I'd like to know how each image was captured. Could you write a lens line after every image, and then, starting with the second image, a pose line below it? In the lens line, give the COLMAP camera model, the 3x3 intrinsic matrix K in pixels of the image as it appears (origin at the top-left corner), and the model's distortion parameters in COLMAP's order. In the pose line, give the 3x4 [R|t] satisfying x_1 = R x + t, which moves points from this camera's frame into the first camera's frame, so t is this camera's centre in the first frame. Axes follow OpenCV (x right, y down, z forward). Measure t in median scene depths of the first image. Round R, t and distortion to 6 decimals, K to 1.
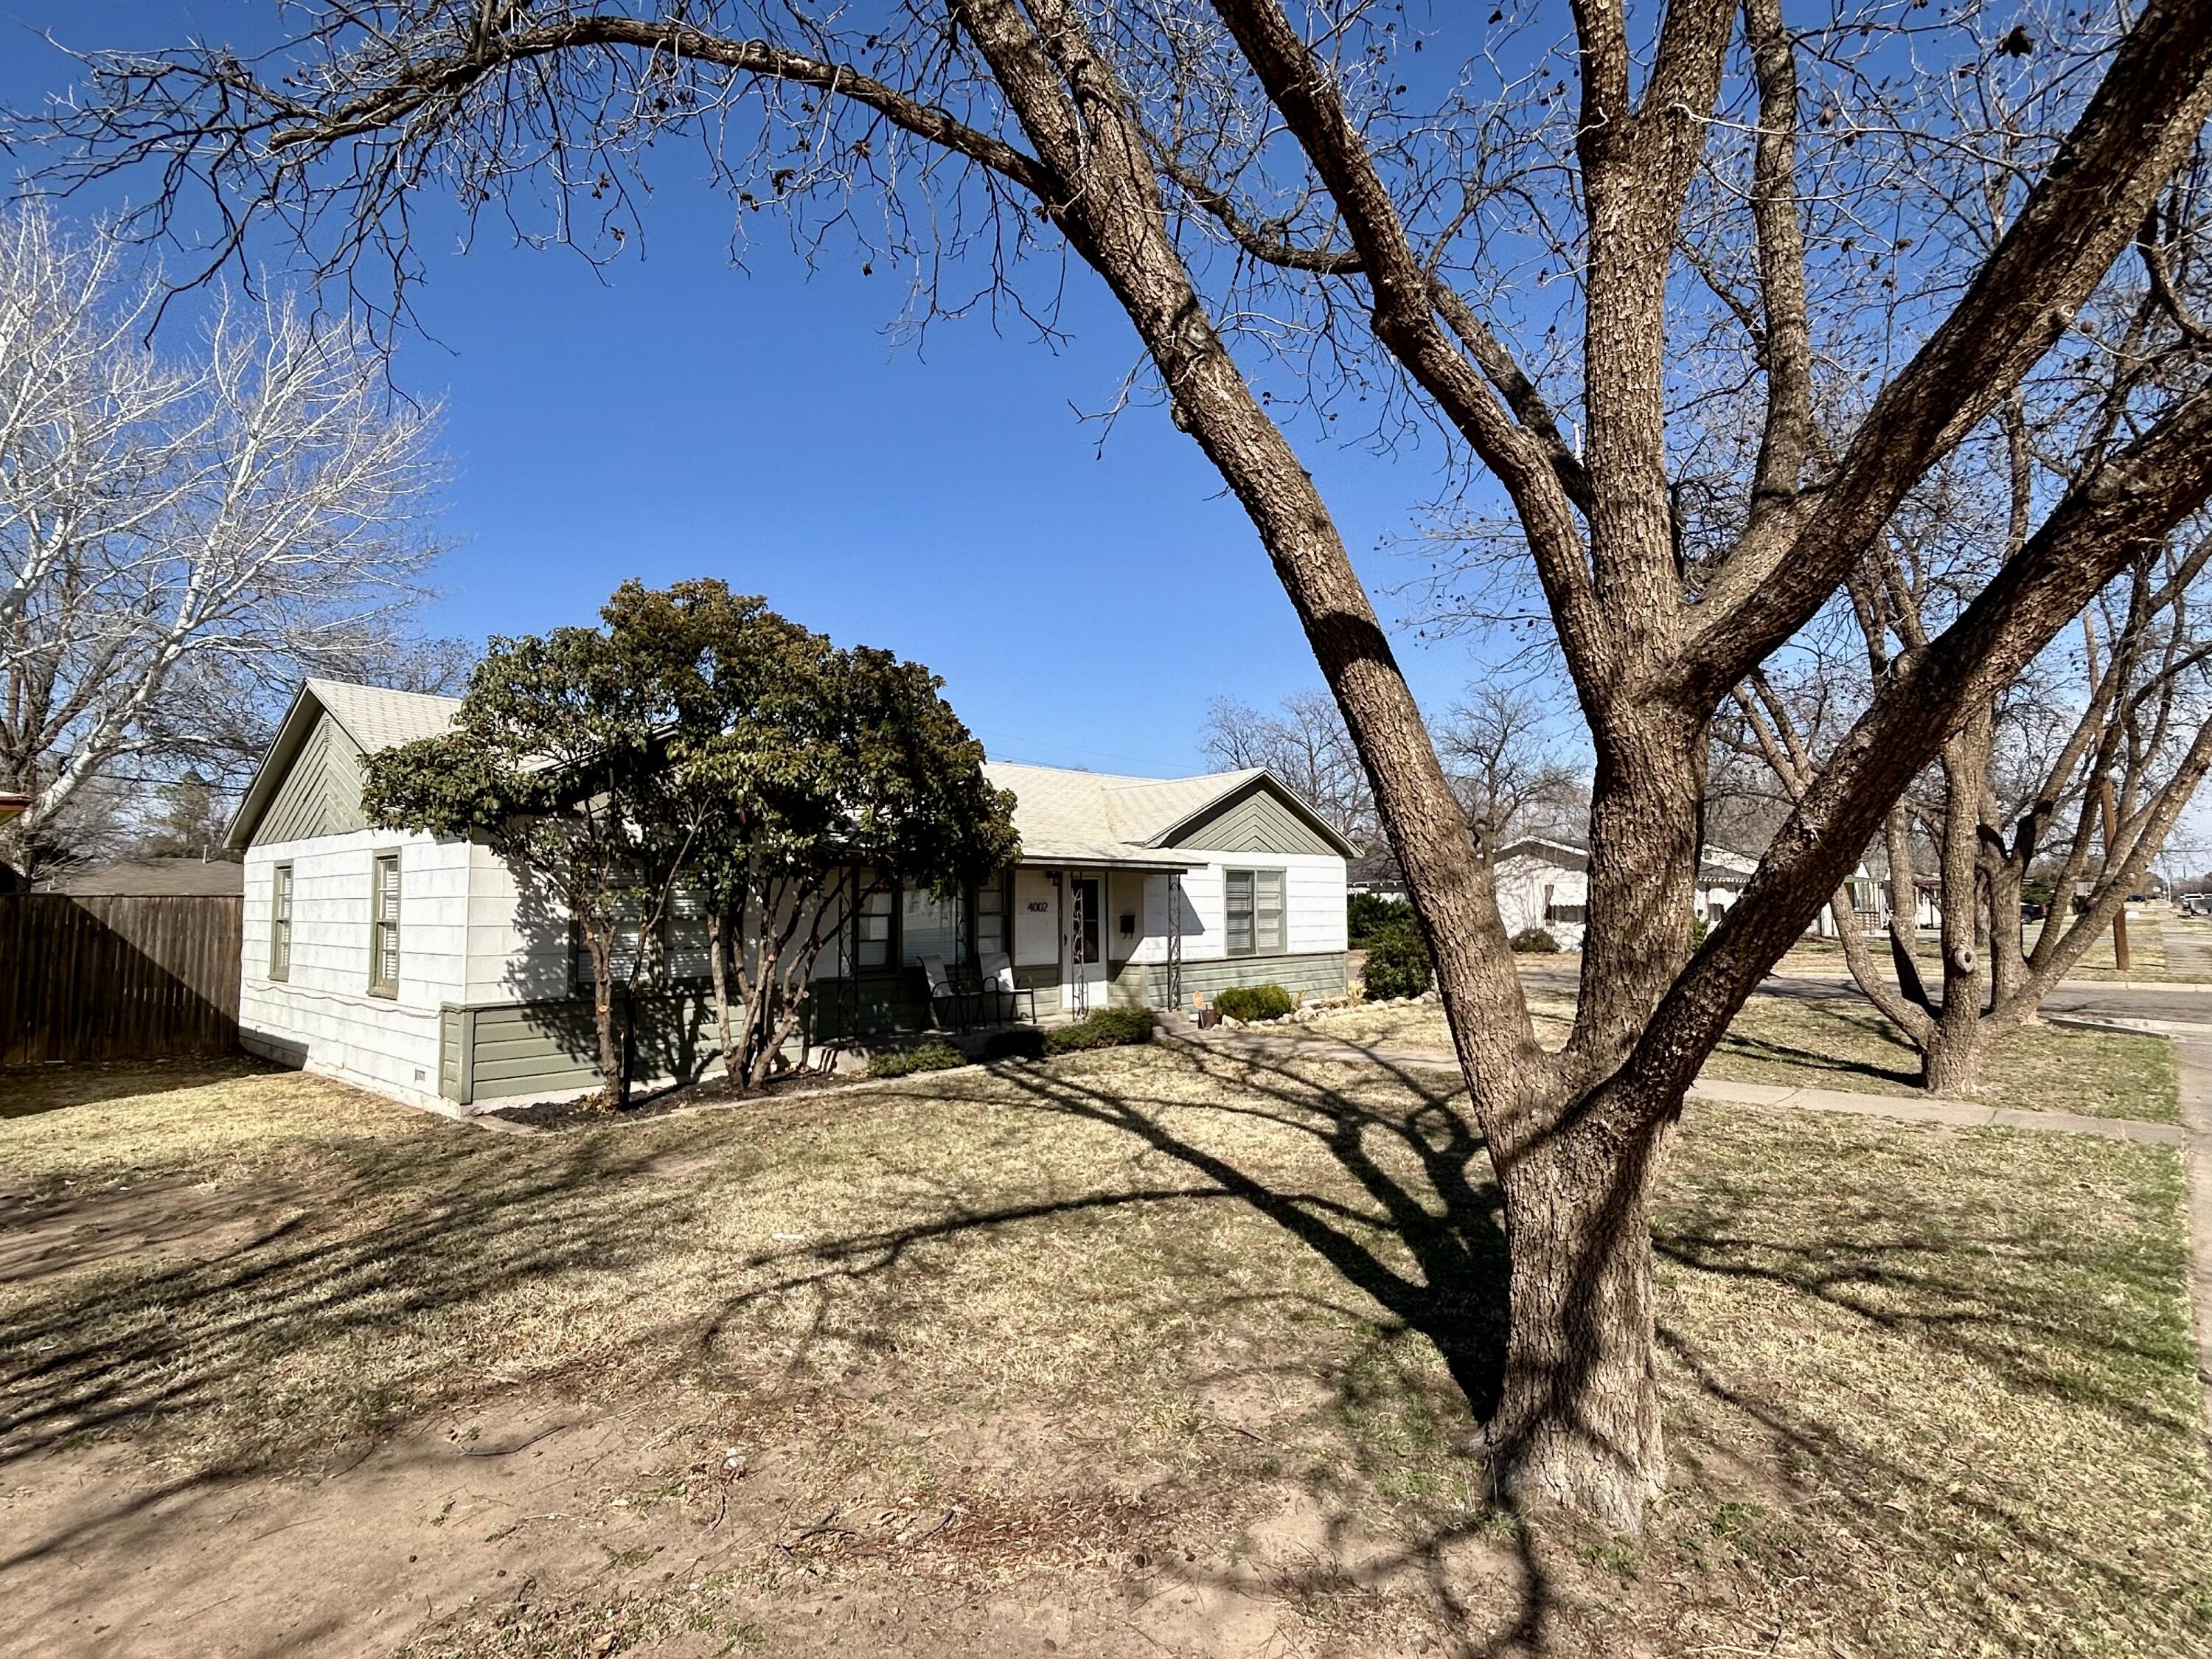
lens RADIAL K [[1159.6, 0, 1106.8], [0, 1159.6, 827.8], [0, 0, 1]] dist [-0.001222, -0.000095]
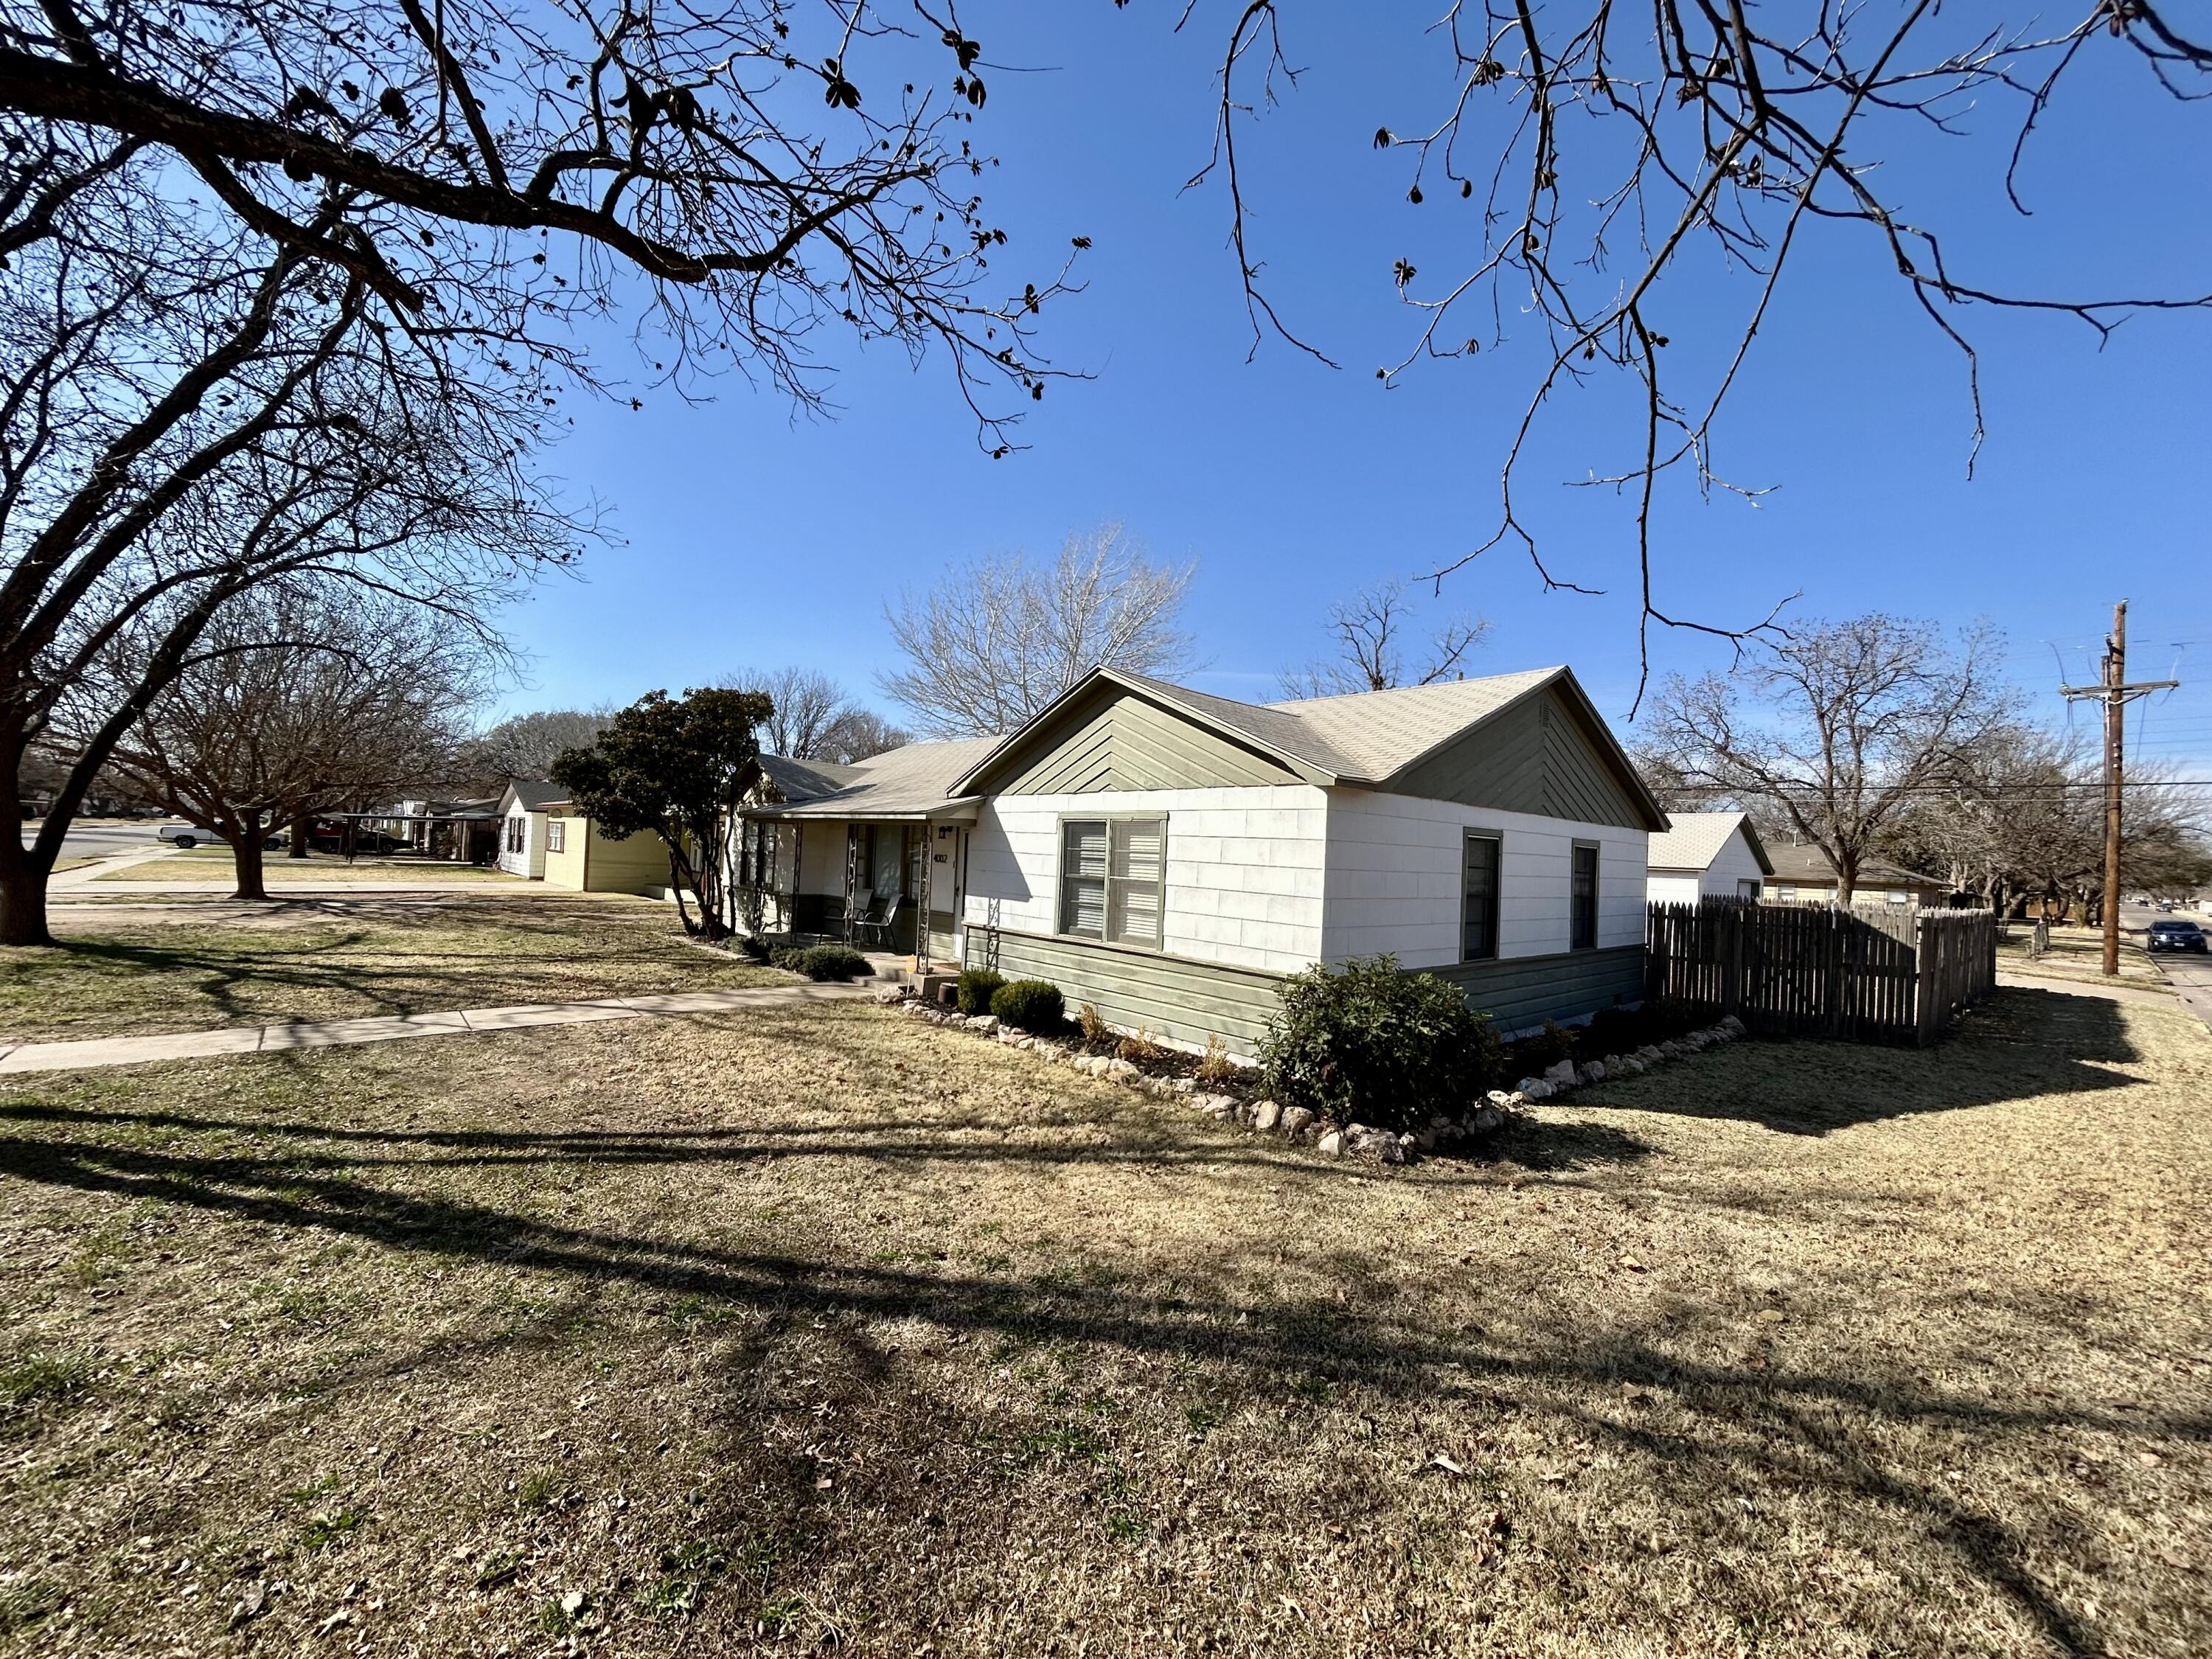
lens RADIAL K [[896.0, 0, 1097.6], [0, 896.0, 824.2], [0, 0, 1]] dist [0.002612, 0.000730]
pose [[-0.111879, -0.030854, -0.993243, 0.678441], [0.018800, 0.999273, -0.033159, 0.059531], [0.993544, -0.022383, -0.111217, 1.103214]]
